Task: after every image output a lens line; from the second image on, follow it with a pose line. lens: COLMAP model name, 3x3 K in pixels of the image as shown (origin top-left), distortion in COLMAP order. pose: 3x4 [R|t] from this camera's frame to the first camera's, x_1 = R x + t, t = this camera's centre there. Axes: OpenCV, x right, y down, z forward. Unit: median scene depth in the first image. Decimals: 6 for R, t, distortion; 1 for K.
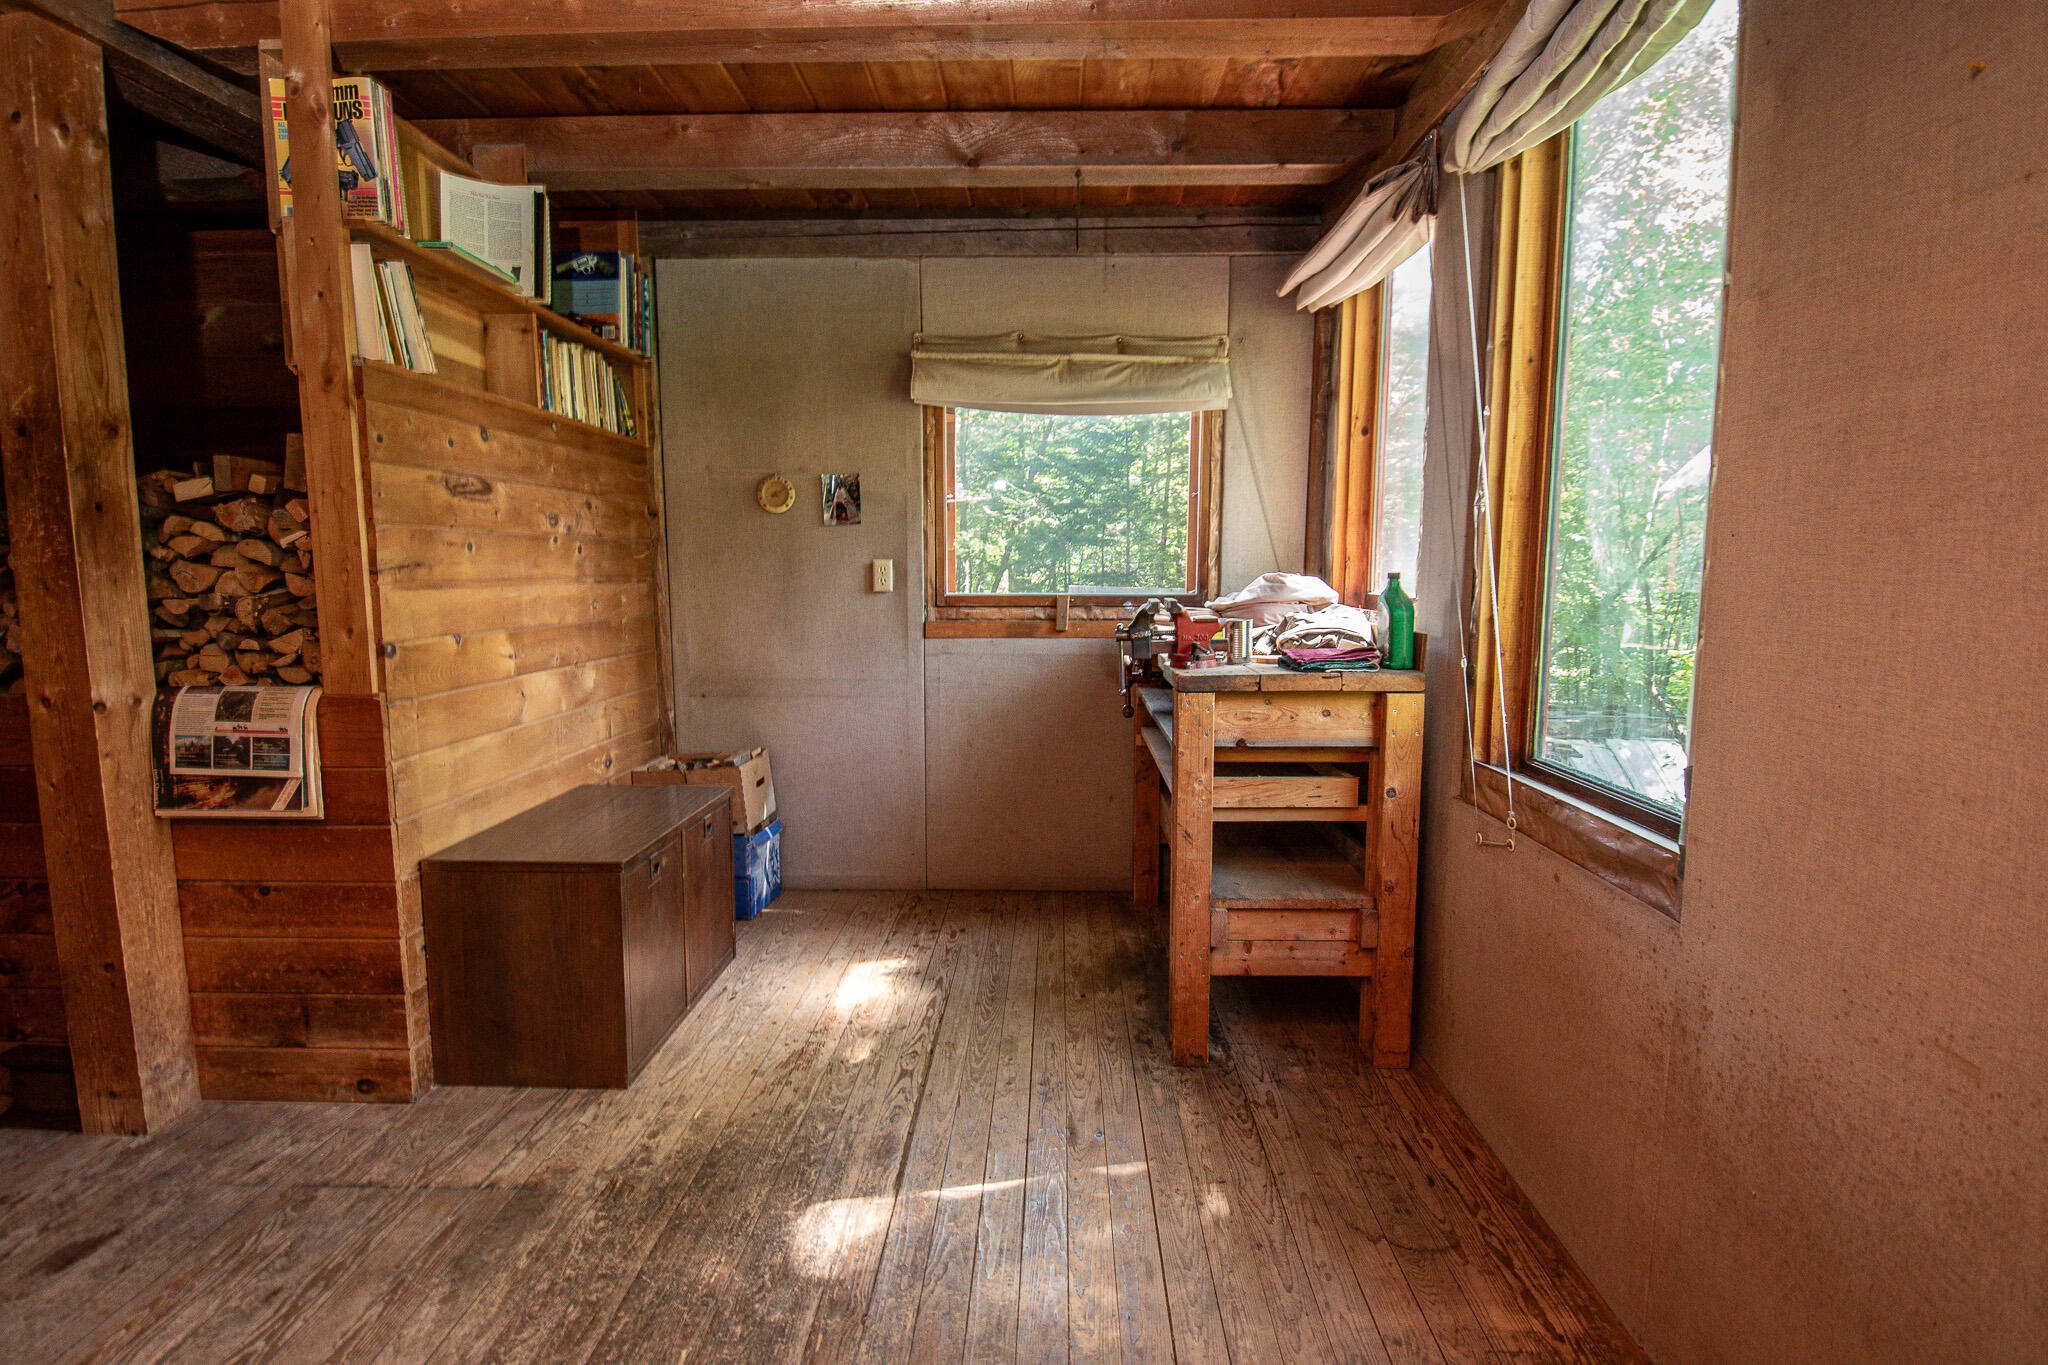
lens RADIAL K [[1038.8, 0, 1036.7], [0, 1038.8, 687.4], [0, 0, 1]] dist [0.029608, -0.031966]
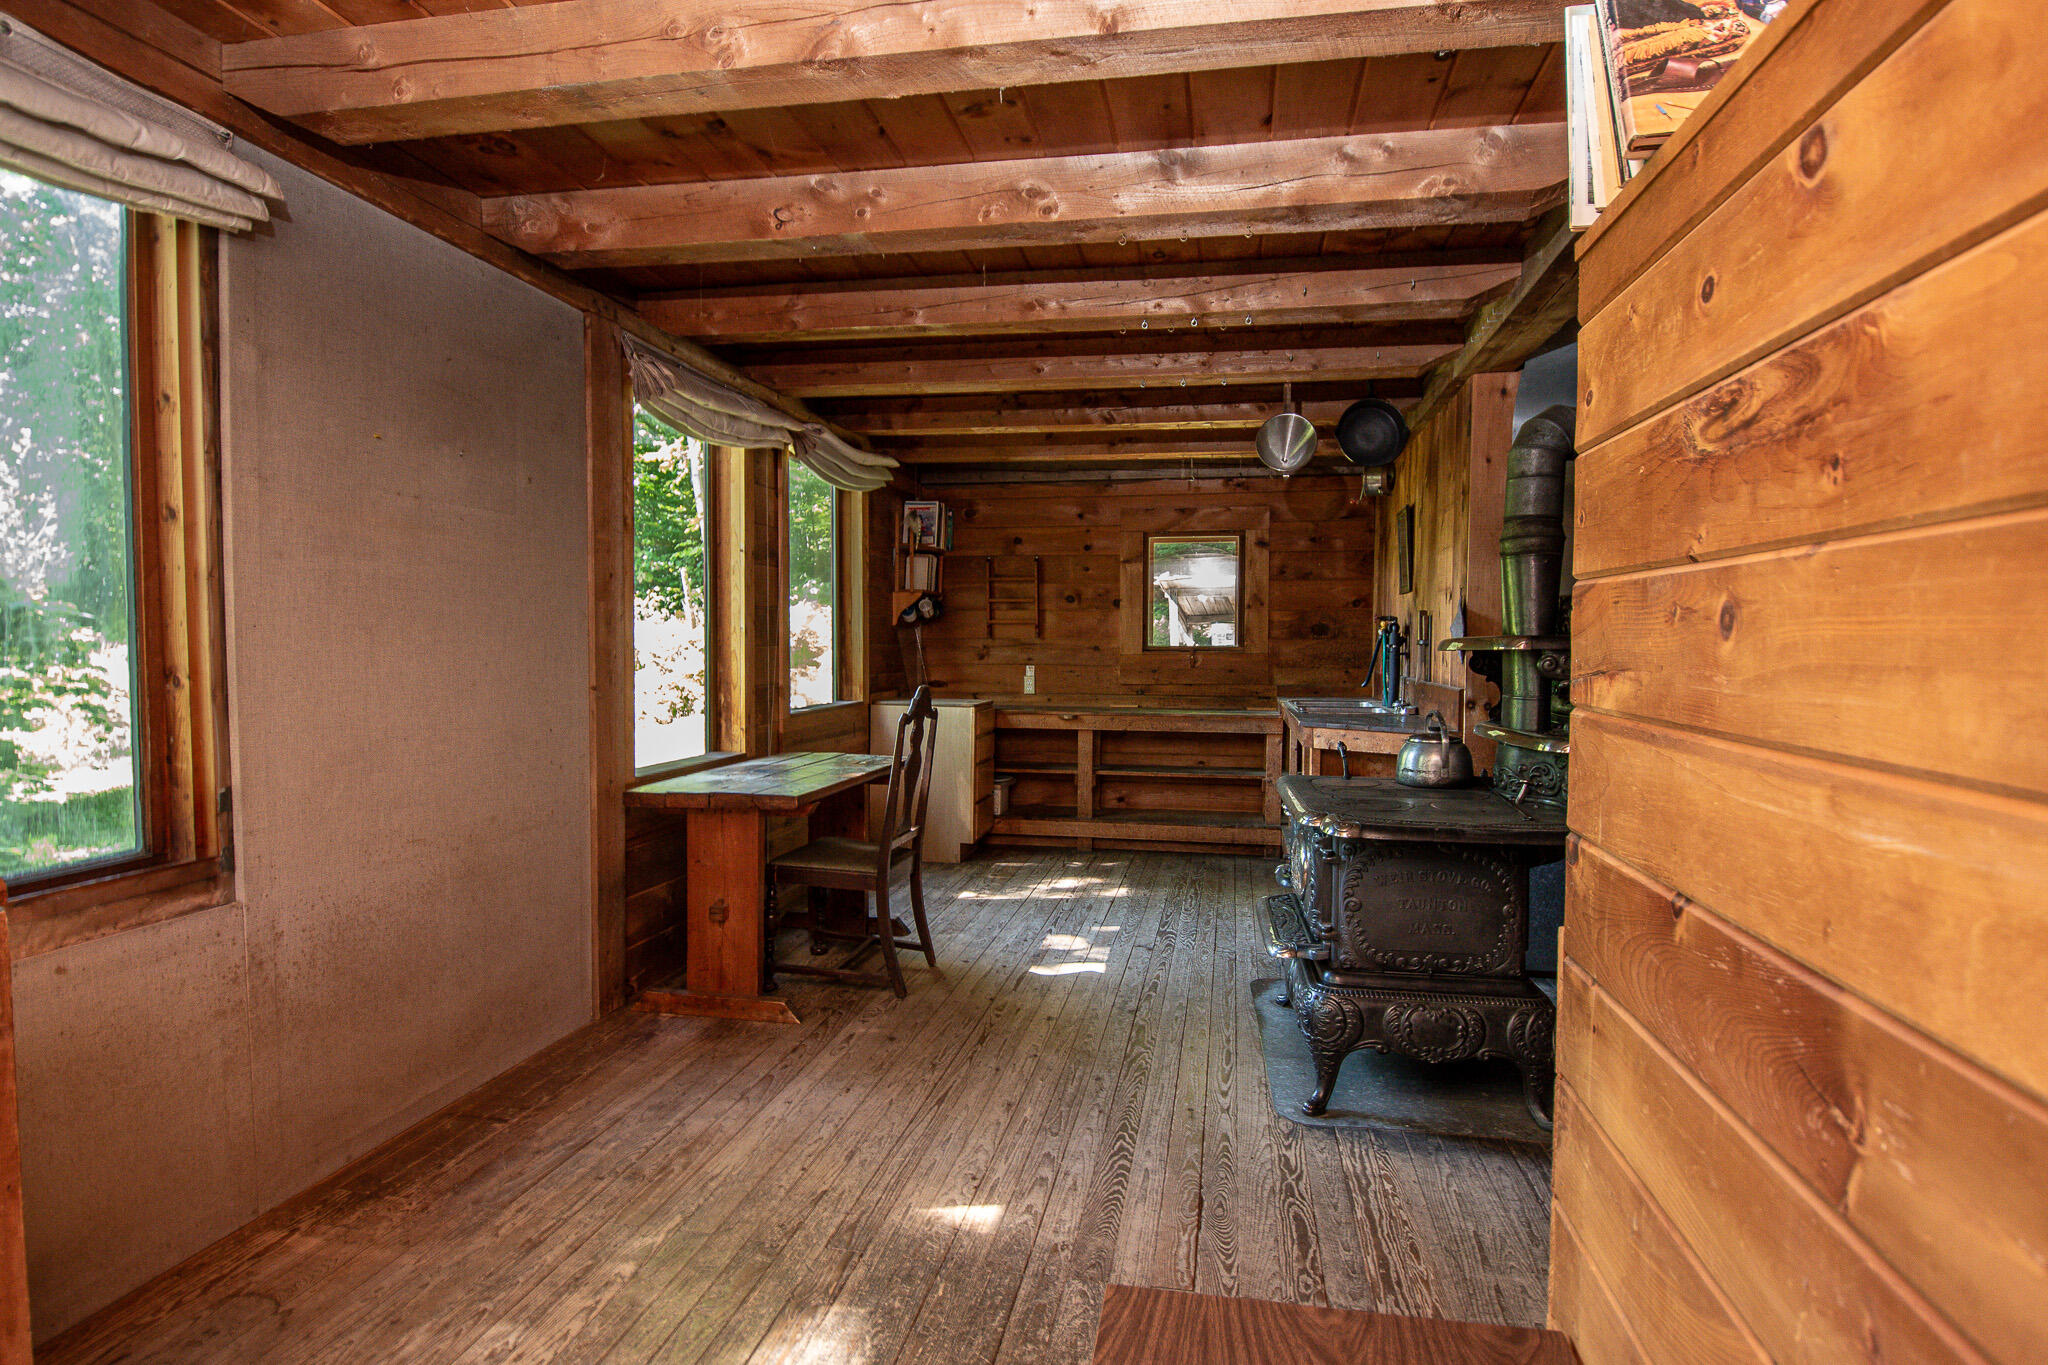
lens RADIAL K [[1038.8, 0, 1036.7], [0, 1038.8, 687.4], [0, 0, 1]] dist [0.029608, -0.031966]
pose [[-0.987492, -0.015005, 0.156954, -0.418934], [0.010539, 0.986953, 0.160664, -0.170735], [-0.157317, 0.160309, -0.974450, 1.370372]]
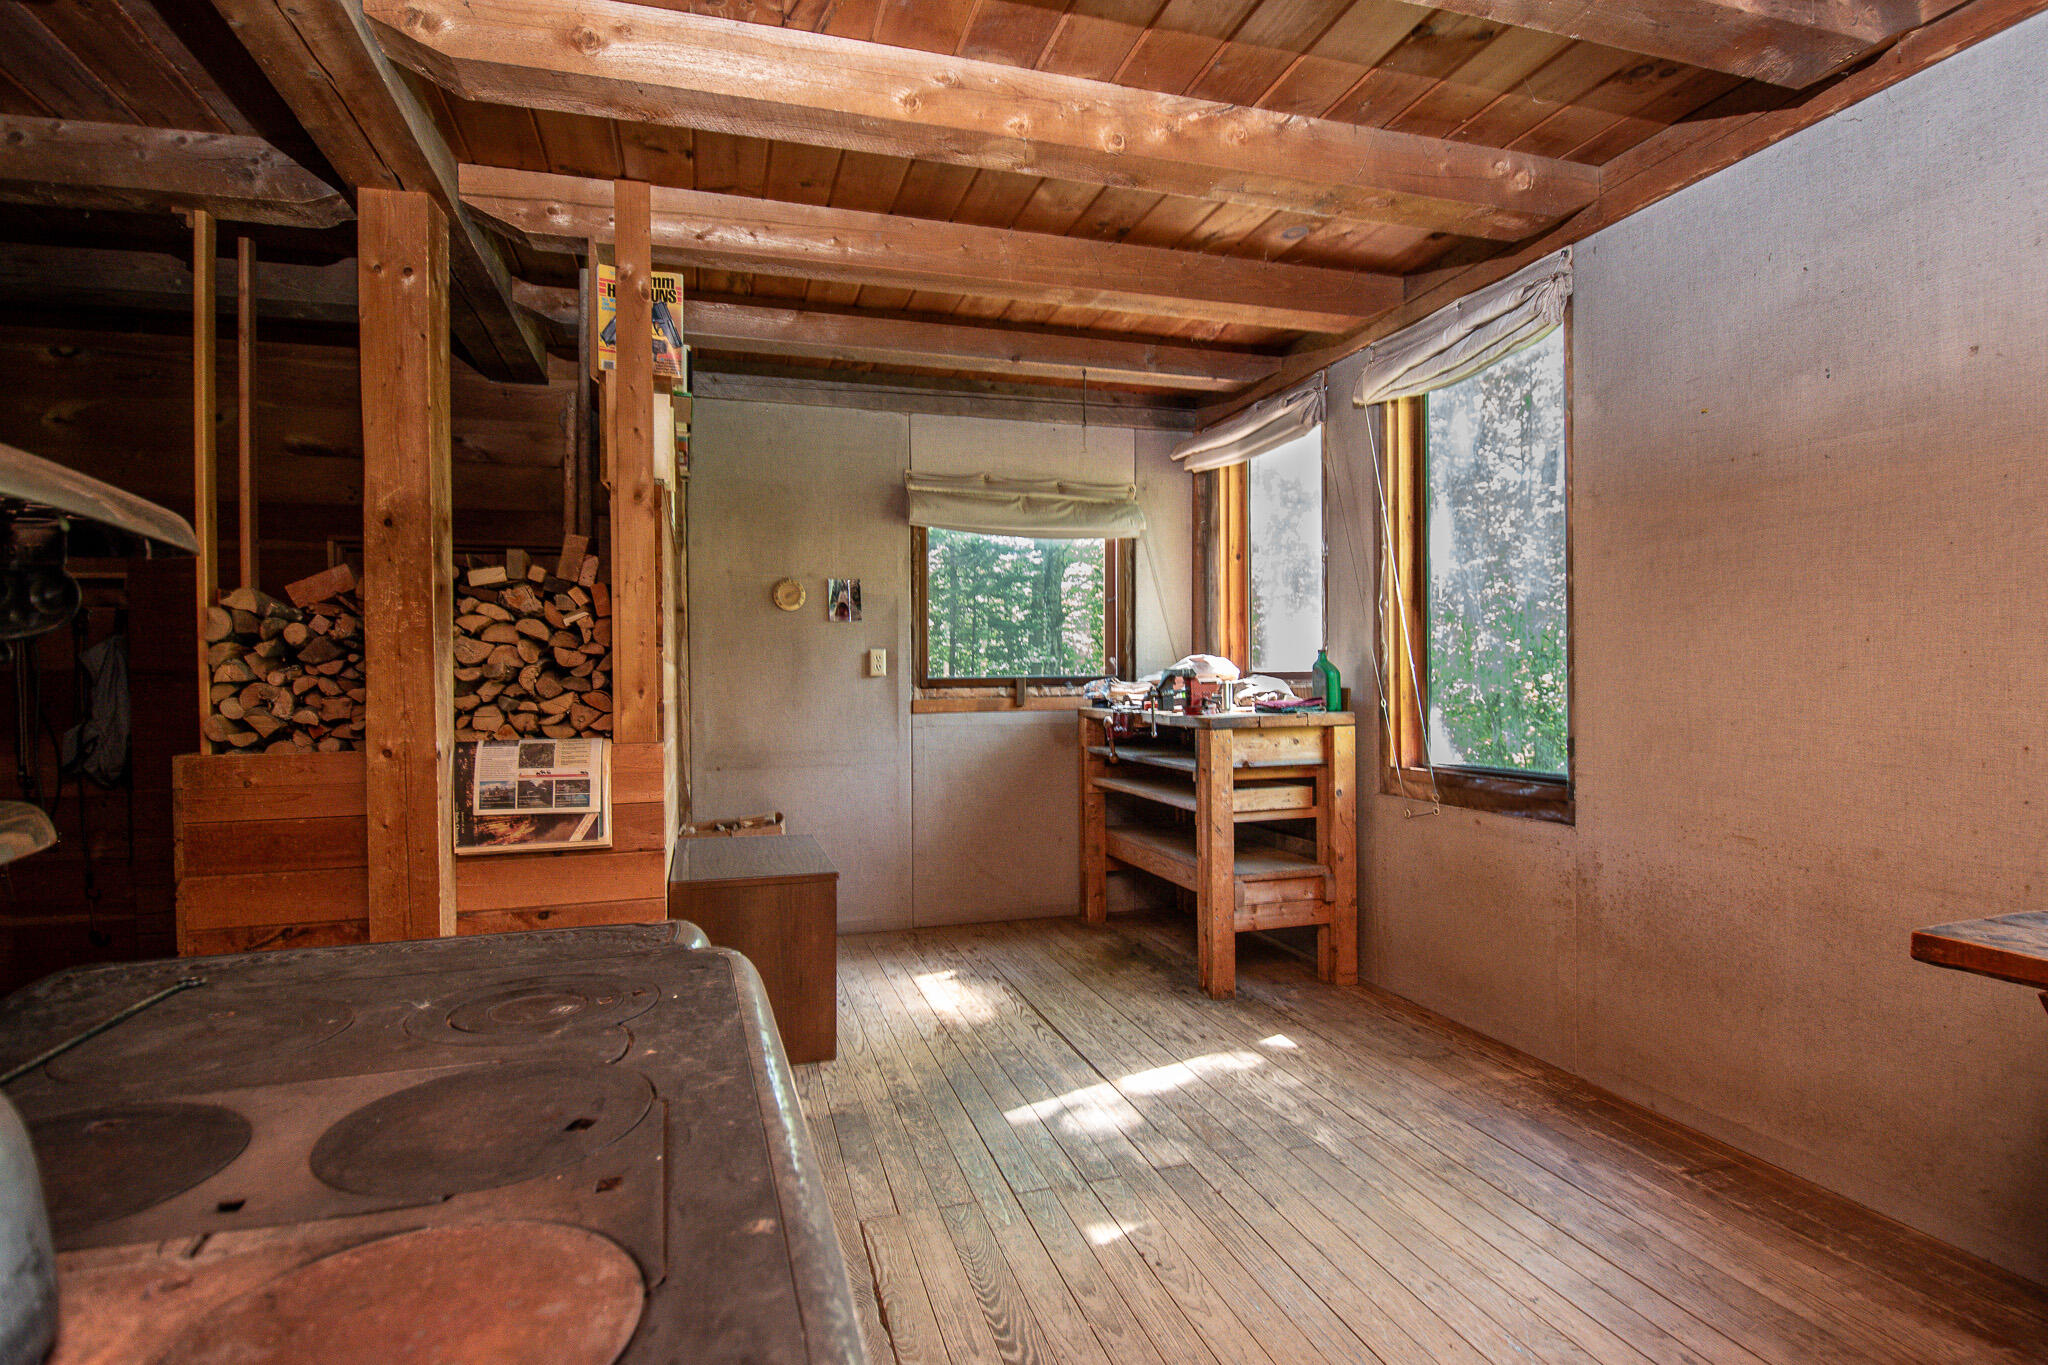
lens RADIAL K [[1038.8, 0, 1036.7], [0, 1038.8, 687.4], [0, 0, 1]] dist [0.029608, -0.031966]
pose [[0.945761, -0.012460, 0.324625, -0.556680], [0.048773, 0.993384, -0.103964, 0.084440], [-0.321182, 0.114158, 0.940112, -0.288443]]
